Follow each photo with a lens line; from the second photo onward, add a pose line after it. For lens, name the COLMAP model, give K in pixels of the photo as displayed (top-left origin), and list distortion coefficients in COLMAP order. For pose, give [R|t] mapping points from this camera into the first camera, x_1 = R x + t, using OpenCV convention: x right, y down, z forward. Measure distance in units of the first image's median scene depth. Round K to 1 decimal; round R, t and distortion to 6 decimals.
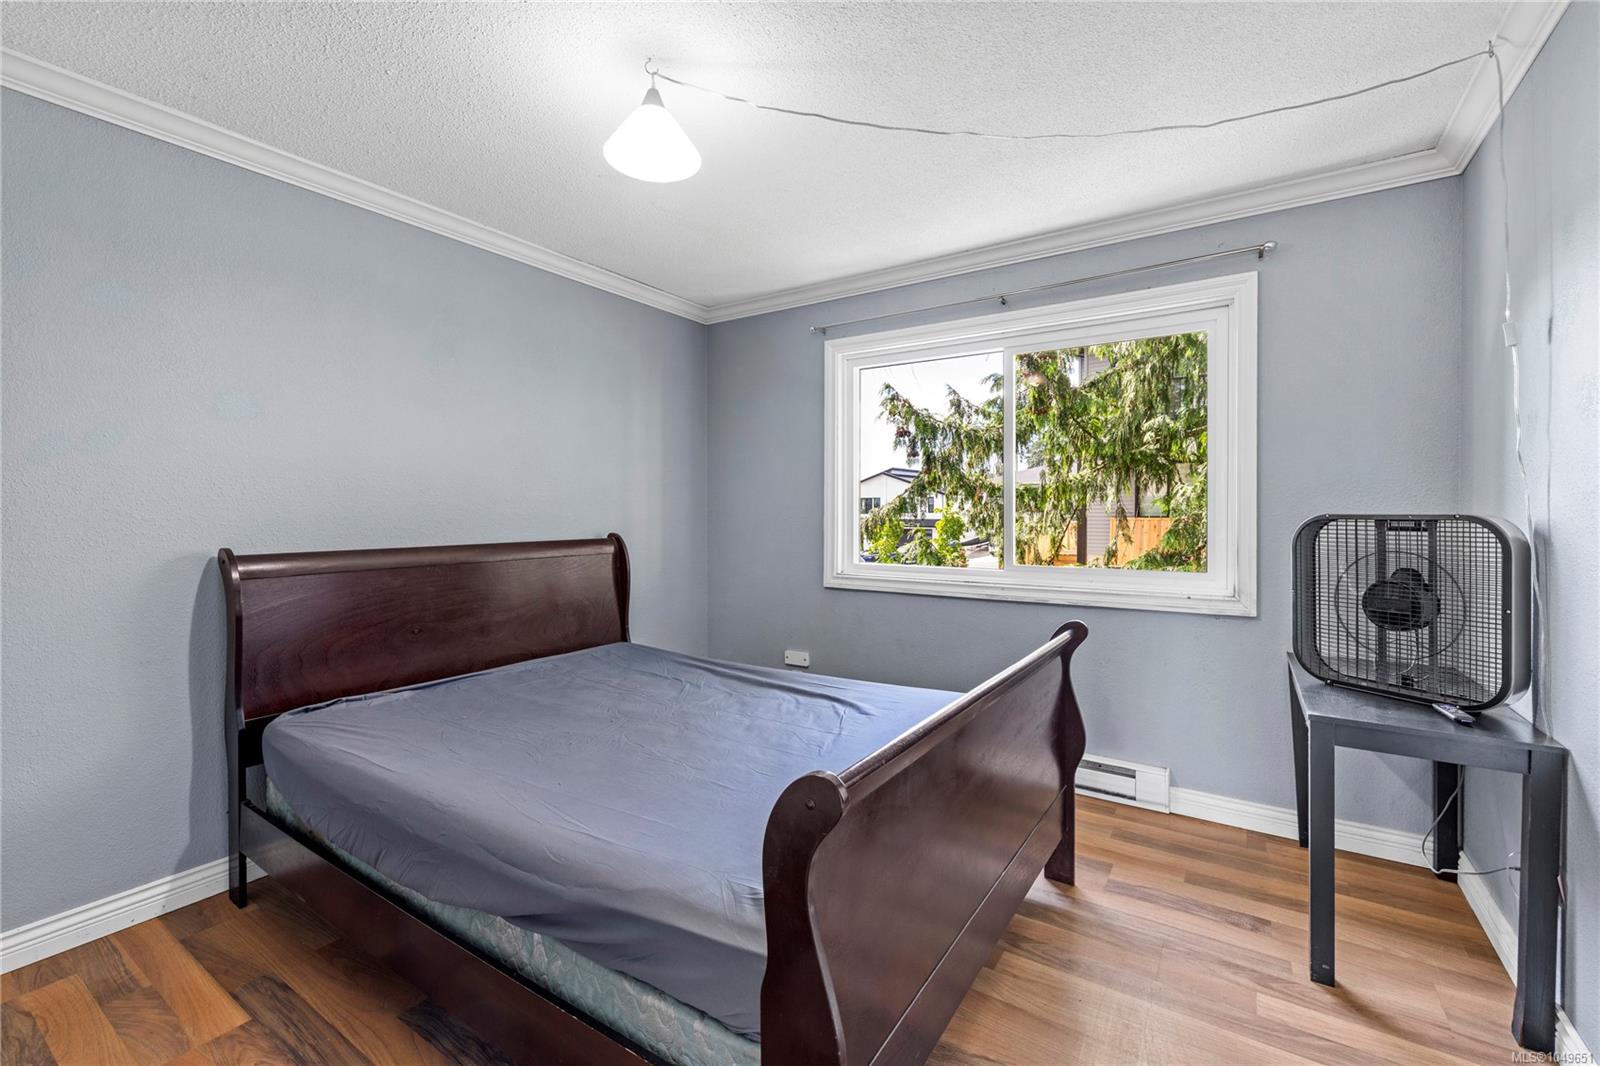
lens RADIAL K [[673.5, 0, 800.0], [0, 673.5, 533.0], [0, 0, 1]] dist [0.001328, -0.000173]
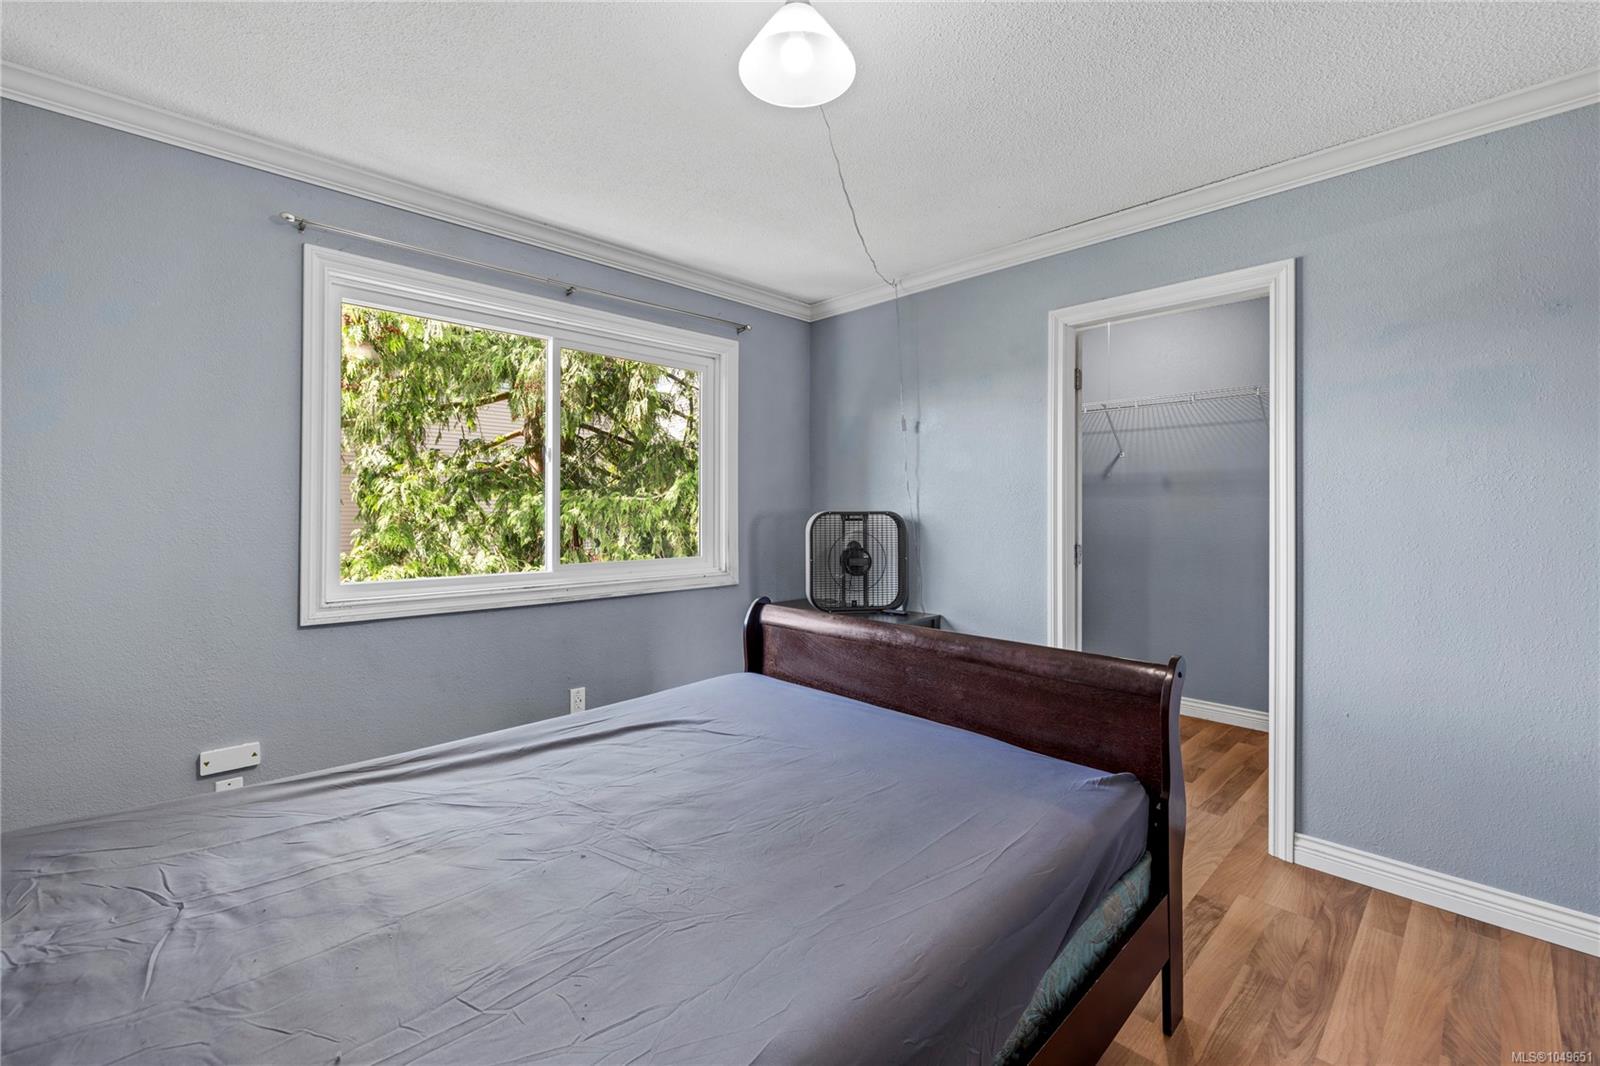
lens RADIAL K [[686.8, 0, 801.0], [0, 686.8, 510.6], [0, 0, 1]] dist [-0.001999, -0.000287]
pose [[0.211940, 0.000710, 0.977283, -0.690364], [0.029277, 0.999546, -0.007076, -0.014977], [-0.976844, 0.030112, 0.211823, 0.552674]]
